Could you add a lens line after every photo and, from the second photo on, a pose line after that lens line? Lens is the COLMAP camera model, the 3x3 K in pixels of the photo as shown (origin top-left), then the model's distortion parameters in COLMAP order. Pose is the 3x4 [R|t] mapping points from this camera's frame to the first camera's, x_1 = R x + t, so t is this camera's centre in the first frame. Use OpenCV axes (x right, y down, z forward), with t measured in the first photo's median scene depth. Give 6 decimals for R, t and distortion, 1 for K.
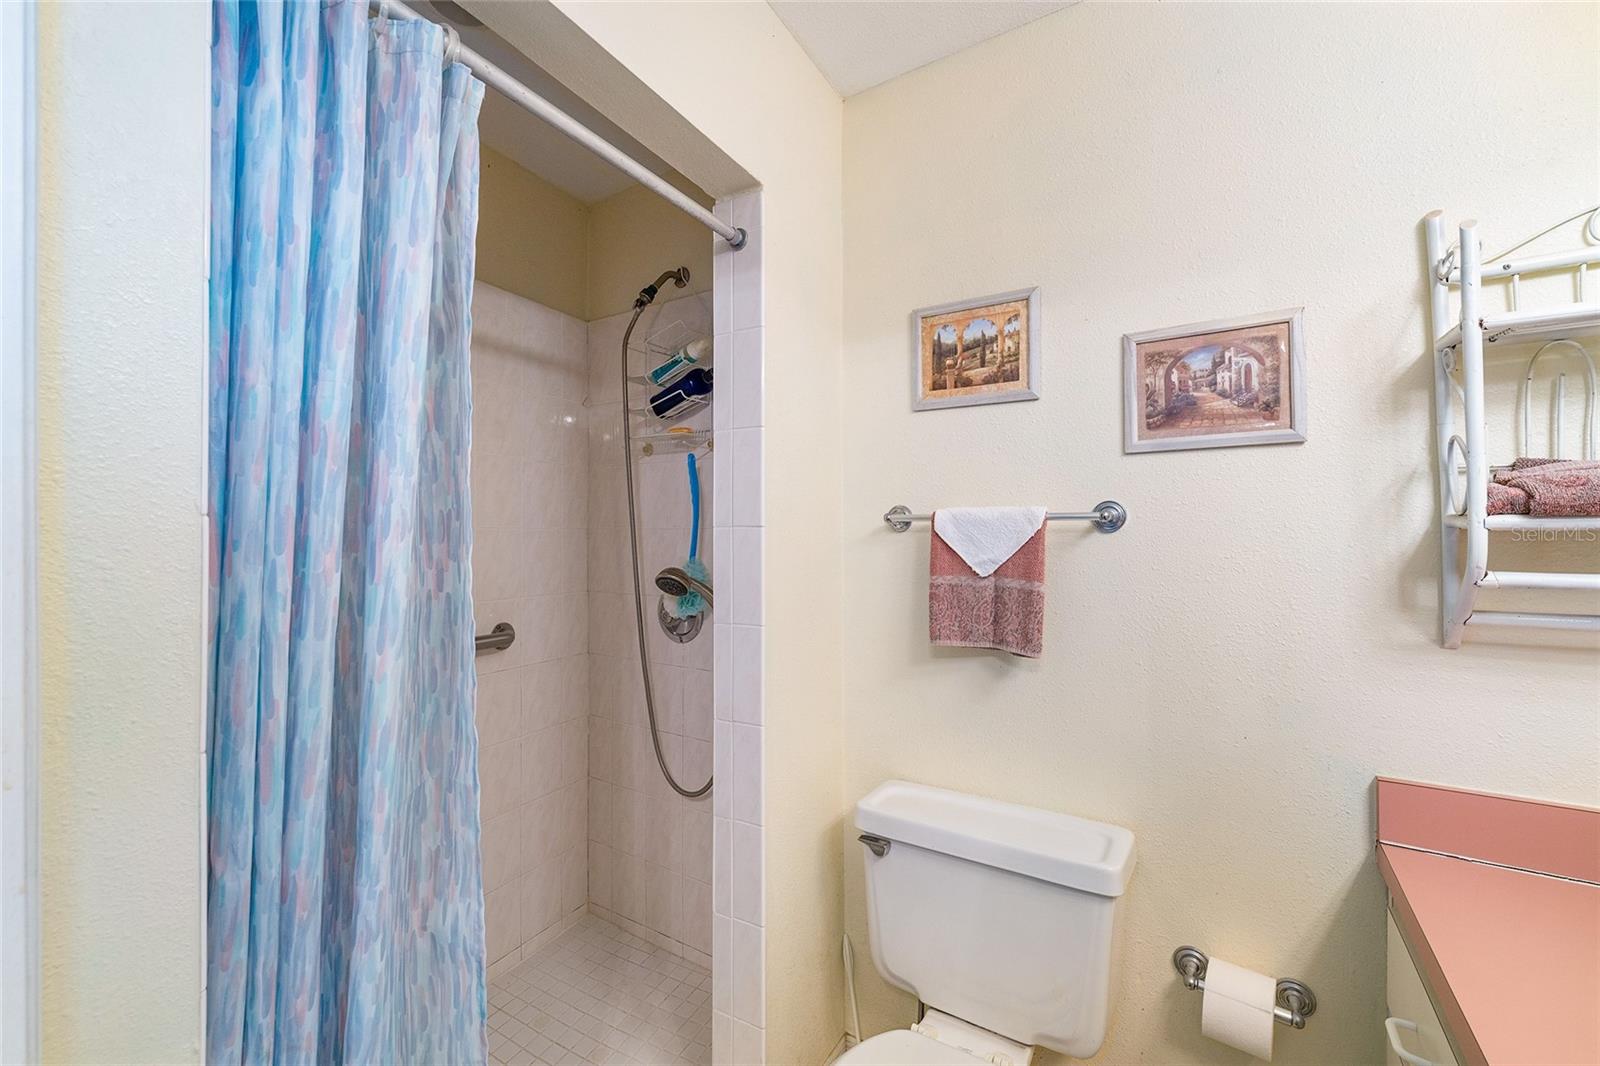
lens RADIAL K [[652.7, 0, 808.4], [0, 652.7, 526.8], [0, 0, 1]] dist [-0.000840, -0.000269]
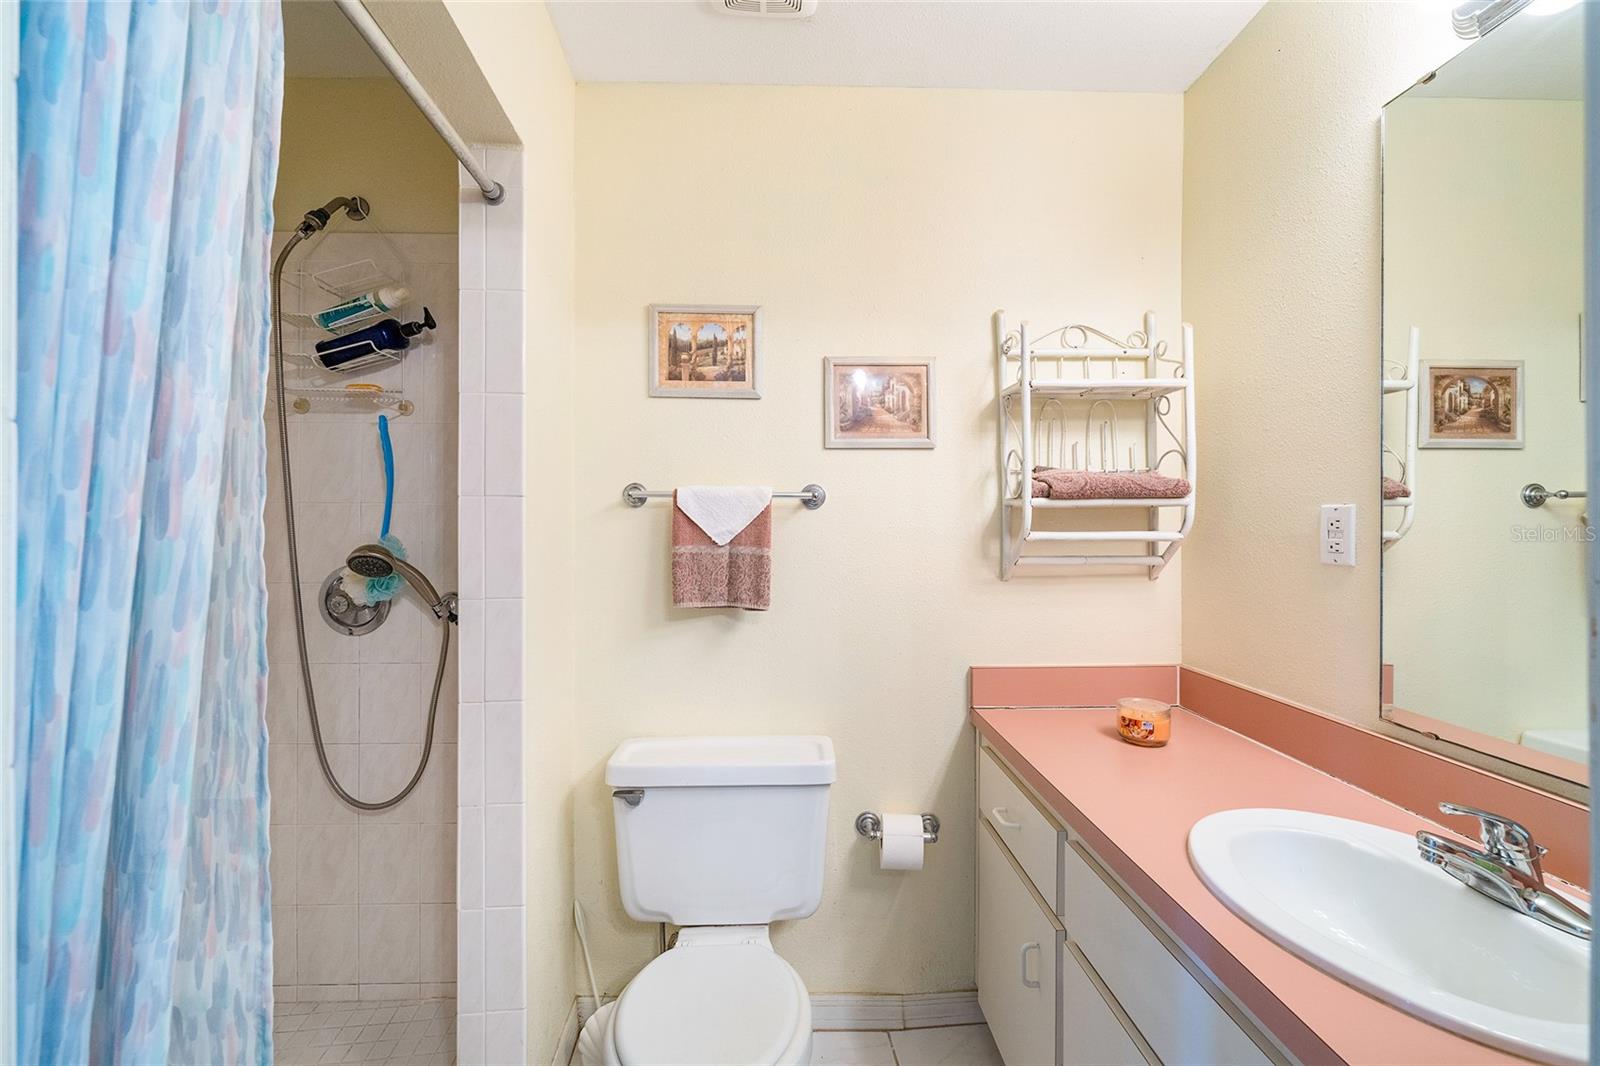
lens RADIAL K [[622.3, 0, 798.5], [0, 622.3, 521.1], [0, 0, 1]] dist [0.001315, 0.000138]
pose [[0.831719, 0.007256, 0.555150, -0.245159], [-0.009084, 0.999959, 0.000540, 0.032556], [-0.555123, -0.005492, 0.831750, -0.002785]]
